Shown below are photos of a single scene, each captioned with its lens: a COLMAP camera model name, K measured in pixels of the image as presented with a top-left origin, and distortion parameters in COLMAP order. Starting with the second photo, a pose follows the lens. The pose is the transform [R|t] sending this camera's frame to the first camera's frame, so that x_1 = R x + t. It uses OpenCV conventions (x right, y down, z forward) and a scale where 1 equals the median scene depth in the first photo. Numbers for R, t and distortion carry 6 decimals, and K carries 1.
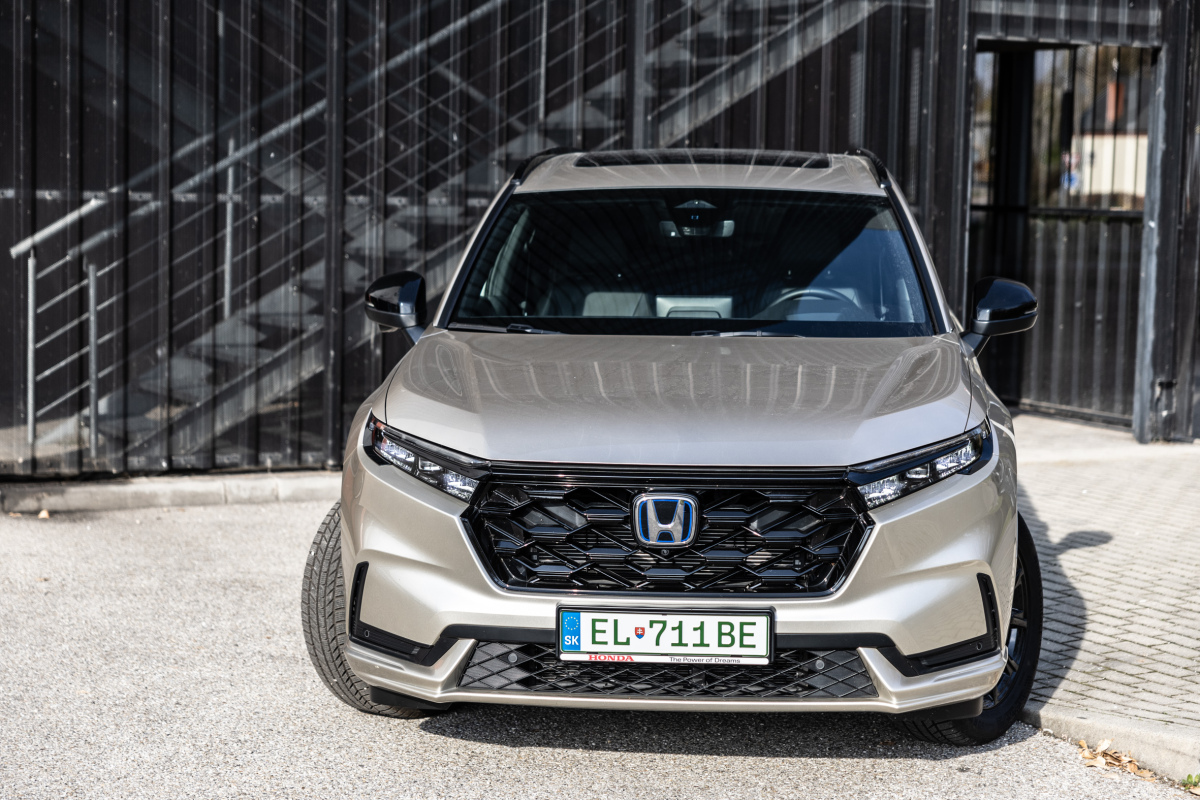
lens RADIAL K [[2408.0, 0, 600.0], [0, 2408.0, 400.0], [0, 0, 1]] dist [0.088836, 0.203665]
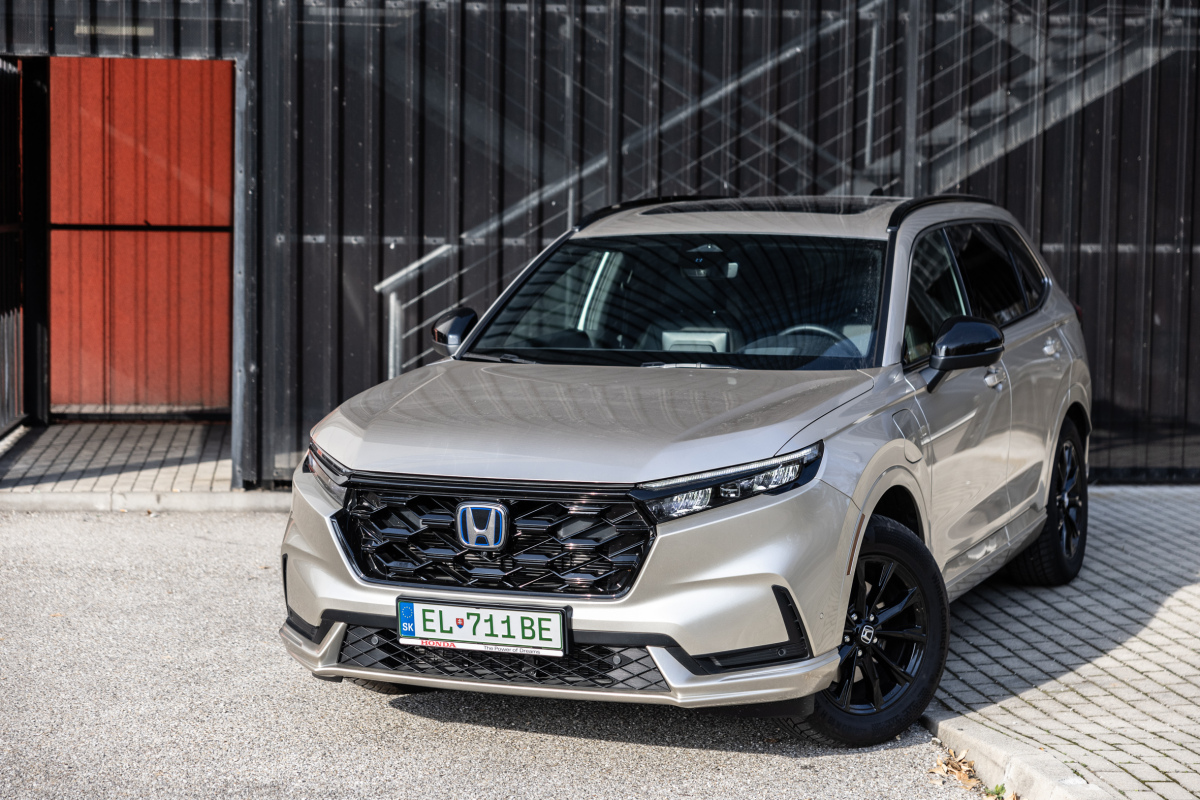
lens RADIAL K [[2329.7, 0, 619.5], [0, 2329.7, 402.9], [0, 0, 1]] dist [0.076421, 0.077982]
pose [[0.947903, 0.019348, -0.317970, 0.438683], [-0.023039, 0.999704, -0.007851, -0.001451], [0.317724, 0.014768, 0.948068, -0.031666]]
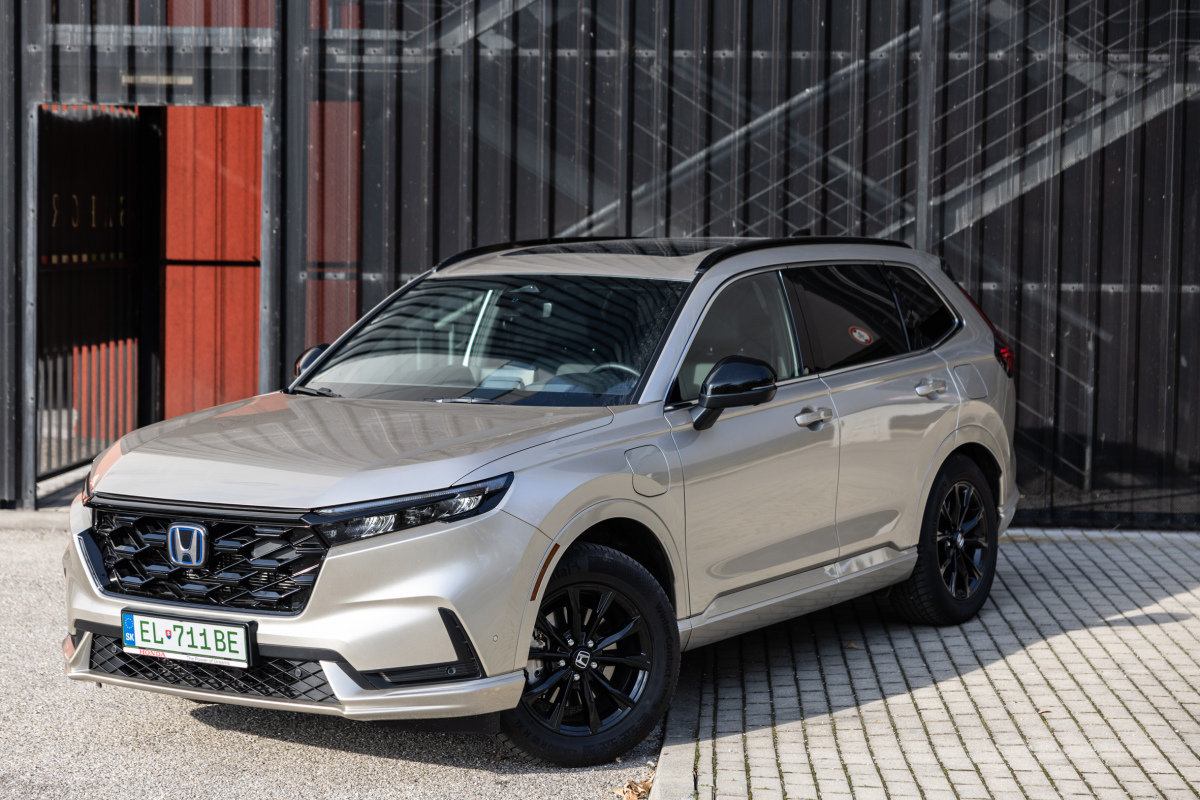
lens RADIAL K [[2408.0, 0, 600.0], [0, 2408.0, 400.0], [0, 0, 1]] dist [0.088836, 0.203665]
pose [[0.869202, 0.027066, -0.493715, 0.821610], [-0.041135, 0.998998, -0.017654, -0.011669], [0.492743, 0.035654, 0.869444, 0.018485]]
